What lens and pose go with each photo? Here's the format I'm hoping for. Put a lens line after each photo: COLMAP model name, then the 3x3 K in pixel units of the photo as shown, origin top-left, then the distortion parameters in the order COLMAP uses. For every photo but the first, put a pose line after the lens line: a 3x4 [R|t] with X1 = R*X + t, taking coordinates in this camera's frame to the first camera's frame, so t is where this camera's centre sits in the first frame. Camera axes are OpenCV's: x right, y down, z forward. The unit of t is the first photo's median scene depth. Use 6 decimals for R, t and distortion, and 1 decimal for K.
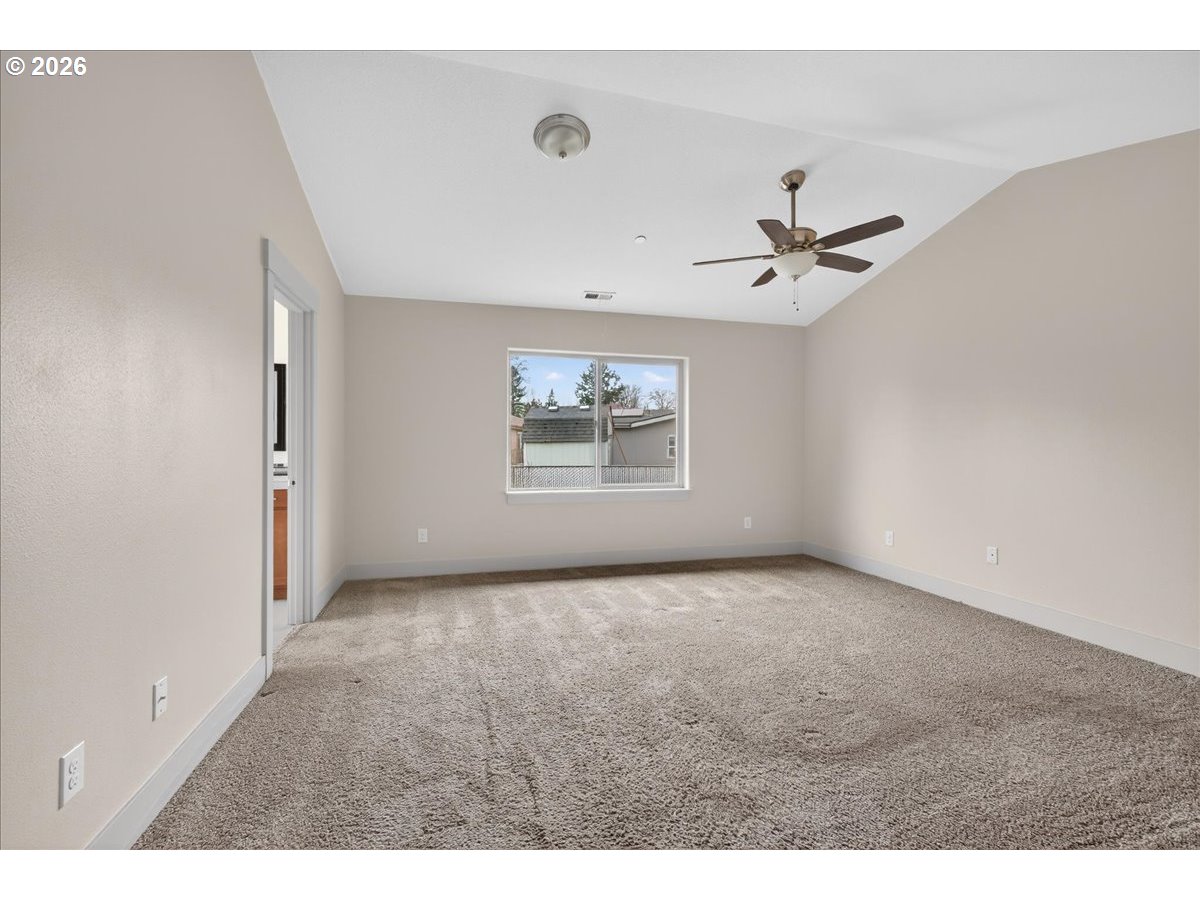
lens RADIAL K [[516.6, 0, 598.4], [0, 516.6, 447.3], [0, 0, 1]] dist [0.000539, -0.000579]
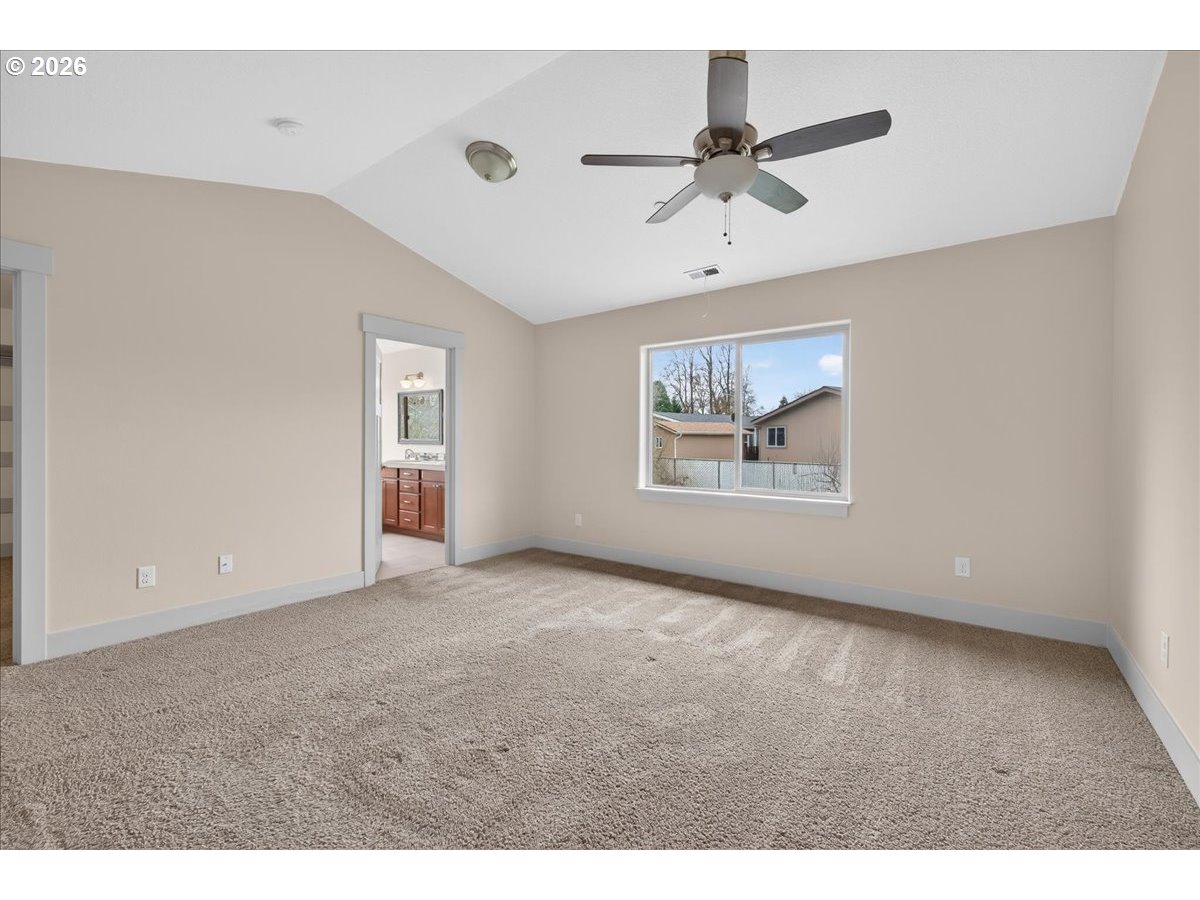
lens RADIAL K [[516.6, 0, 598.4], [0, 516.6, 447.3], [0, 0, 1]] dist [0.000539, -0.000579]
pose [[0.615255, 0.007405, -0.788293, 0.709349], [-0.006656, 0.999969, 0.004198, 0.003331], [0.788300, 0.002664, 0.615285, 0.380114]]
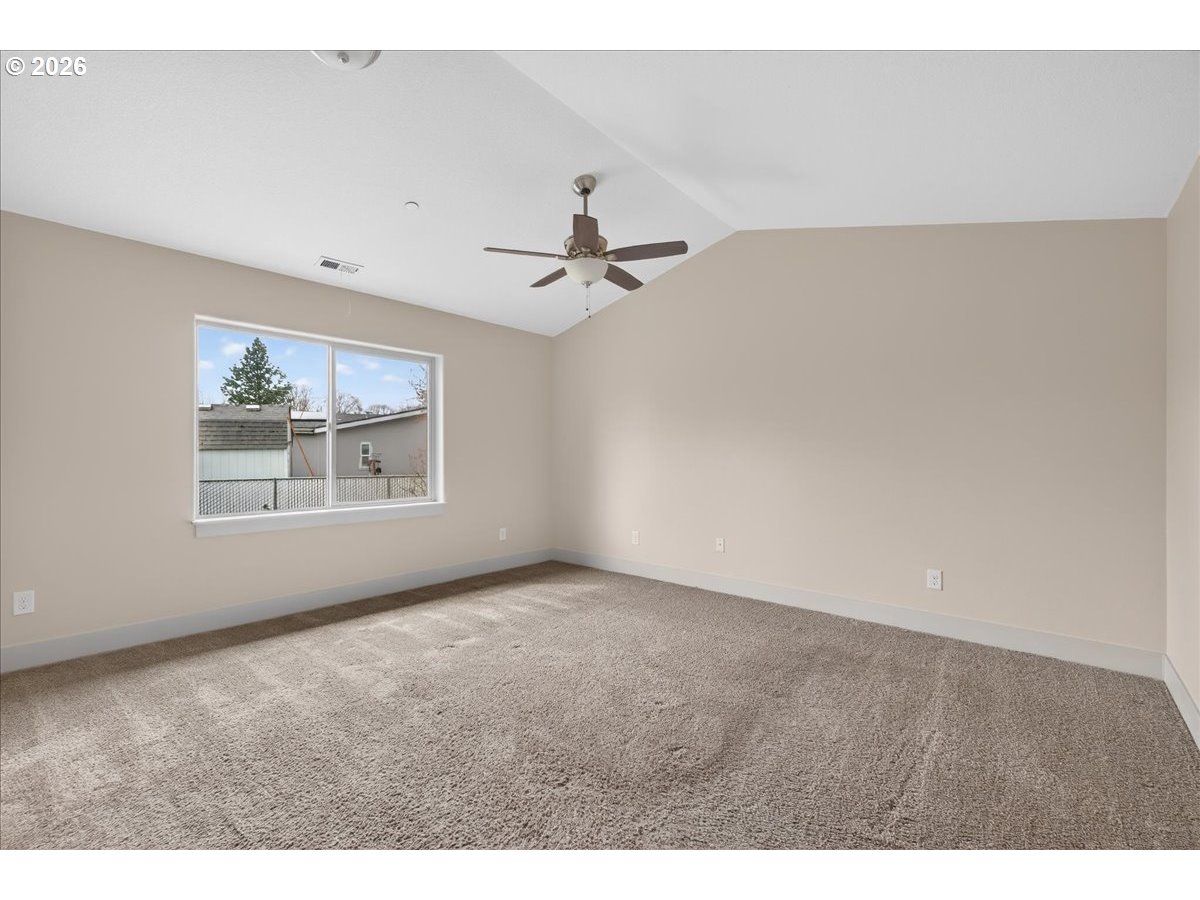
lens RADIAL K [[517.0, 0, 597.5], [0, 517.0, 453.4], [0, 0, 1]] dist [0.001322, -0.000710]
pose [[0.836046, -0.000630, 0.548659, -0.126484], [0.002989, 0.999990, -0.003406, -0.000480], [-0.548651, 0.004488, 0.836039, 0.139788]]
